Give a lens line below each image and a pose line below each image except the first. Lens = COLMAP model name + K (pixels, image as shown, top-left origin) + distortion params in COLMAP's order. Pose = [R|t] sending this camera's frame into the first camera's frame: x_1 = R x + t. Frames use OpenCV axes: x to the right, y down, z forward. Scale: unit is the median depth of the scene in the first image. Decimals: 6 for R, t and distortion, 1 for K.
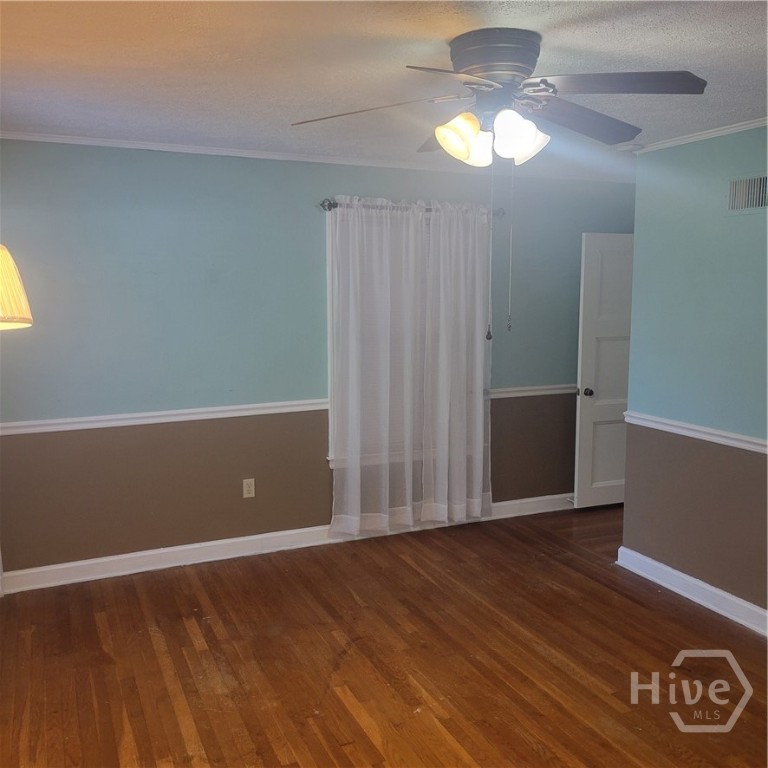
lens RADIAL K [[767.3, 0, 377.7], [0, 767.3, 385.8], [0, 0, 1]] dist [0.062191, 0.000000]
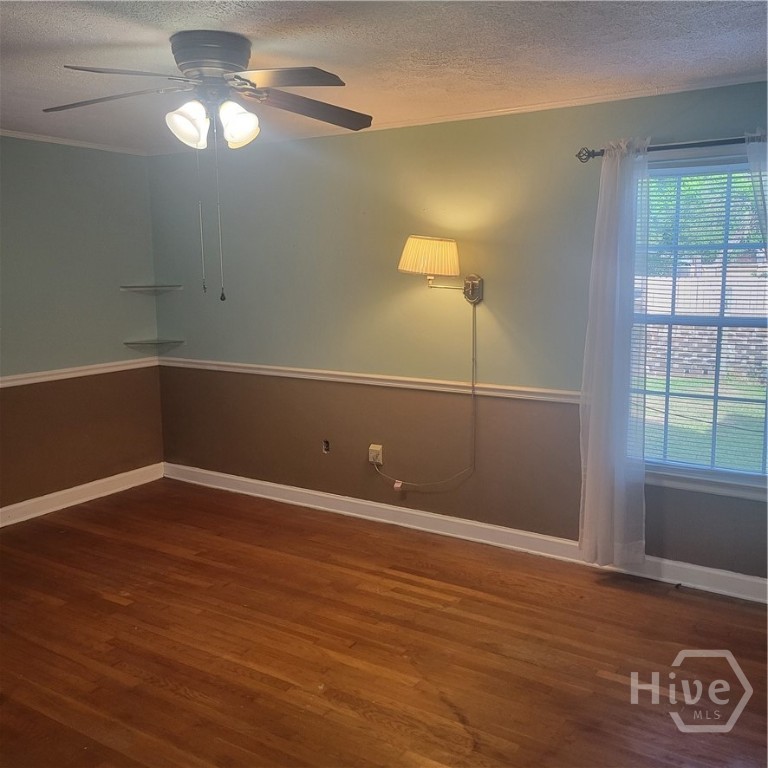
lens RADIAL K [[767.3, 0, 397.0], [0, 767.3, 368.6], [0, 0, 1]] dist [0.062191, 0.000000]
pose [[-0.828587, 0.083410, -0.553611, 0.379372], [-0.063190, 0.968588, 0.240509, -0.167574], [0.556282, 0.234265, -0.797289, 1.370466]]
